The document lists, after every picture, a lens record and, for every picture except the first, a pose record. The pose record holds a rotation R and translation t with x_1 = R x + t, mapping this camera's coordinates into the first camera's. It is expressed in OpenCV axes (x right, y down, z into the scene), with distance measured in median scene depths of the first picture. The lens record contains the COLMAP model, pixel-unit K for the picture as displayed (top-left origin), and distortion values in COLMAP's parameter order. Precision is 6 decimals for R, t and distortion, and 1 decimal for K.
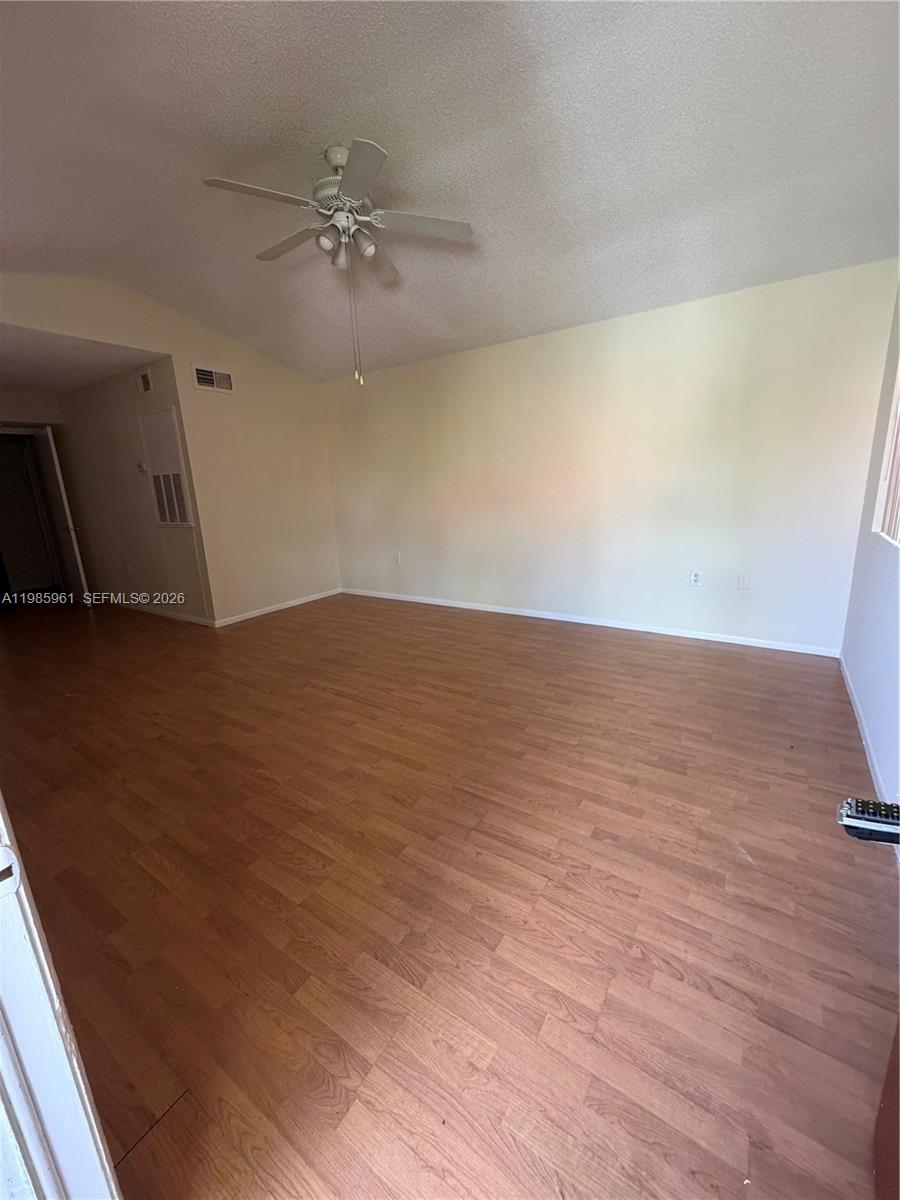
lens RADIAL K [[478.9, 0, 450.0], [0, 478.9, 600.0], [0, 0, 1]] dist [-0.000213, 0.000014]
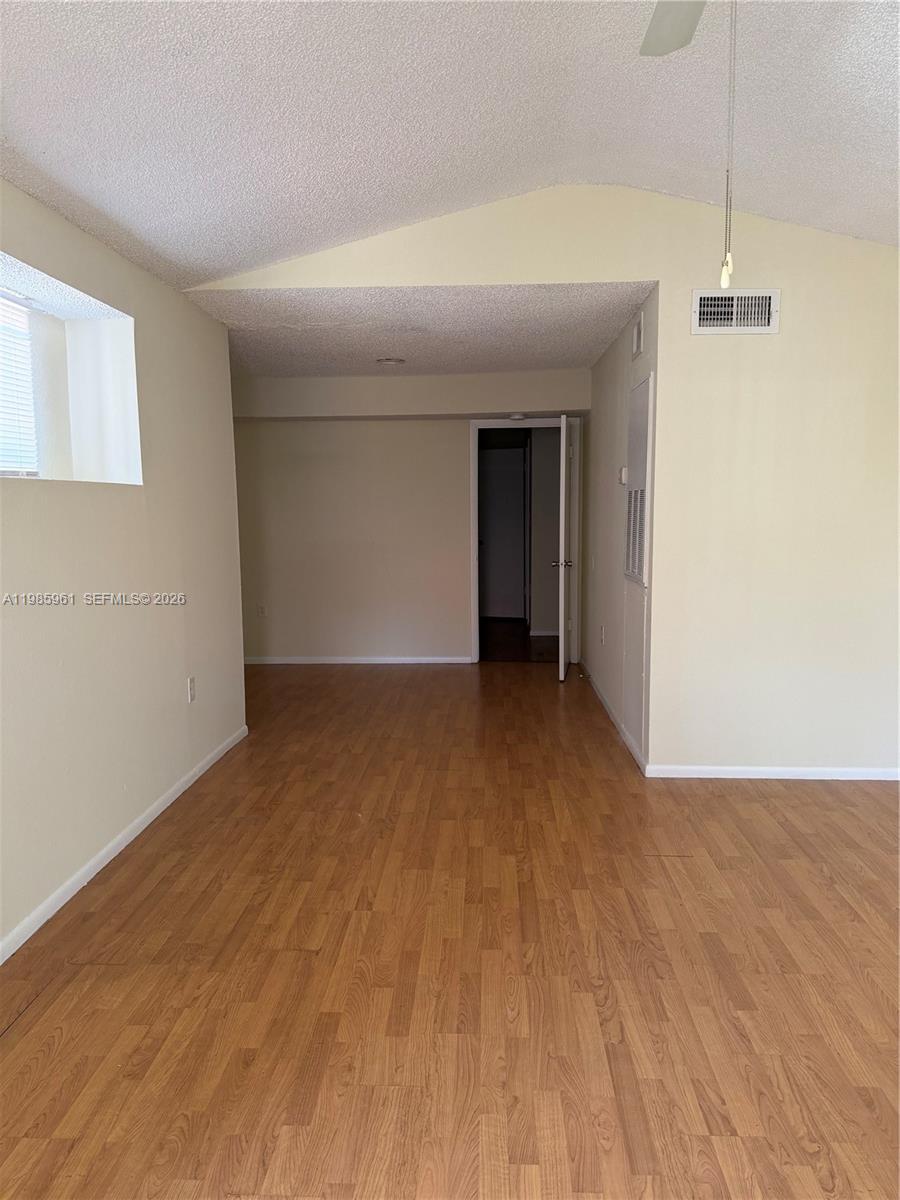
lens RADIAL K [[847.9, 0, 450.0], [0, 847.9, 600.0], [0, 0, 1]] dist [0.064612, -0.085105]
pose [[0.514172, 0.130966, -0.847629, 0.238574], [-0.217417, 0.975896, 0.018899, -0.147268], [0.829673, 0.174572, 0.530252, 0.425975]]
